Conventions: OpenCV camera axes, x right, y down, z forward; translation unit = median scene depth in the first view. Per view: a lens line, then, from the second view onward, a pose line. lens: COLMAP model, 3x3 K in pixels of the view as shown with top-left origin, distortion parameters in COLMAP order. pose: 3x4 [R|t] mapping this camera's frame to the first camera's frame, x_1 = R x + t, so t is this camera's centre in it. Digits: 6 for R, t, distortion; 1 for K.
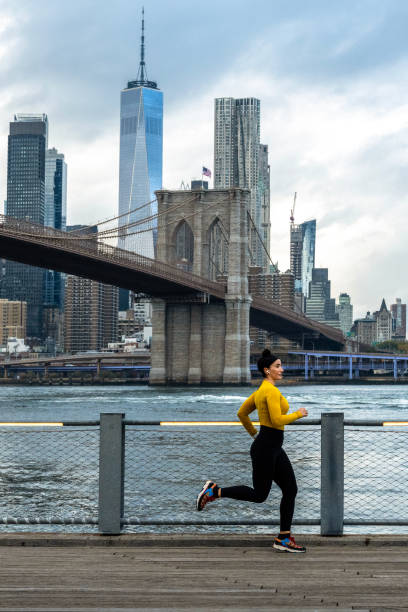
lens RADIAL K [[634.7, 0, 204.0], [0, 634.7, 306.0], [0, 0, 1]] dist [-0.002044, 0.001504]
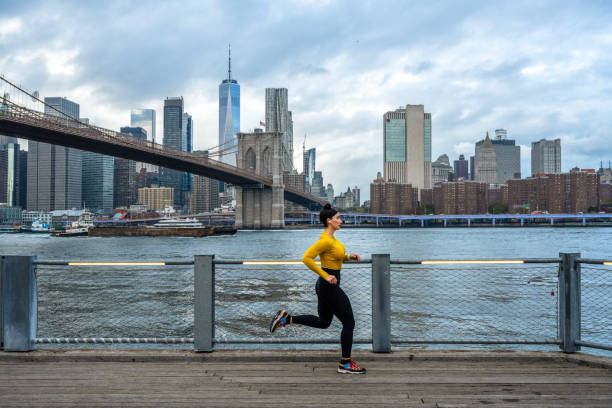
lens RADIAL K [[634.7, 0, 275.2], [0, 634.7, 203.0], [0, 0, 1]] dist [-0.002044, 0.001504]
pose [[0.999799, -0.004009, -0.019625, 0.084222], [0.005462, 0.997200, 0.074583, -0.109169], [0.019271, -0.074675, 0.997022, -1.025412]]
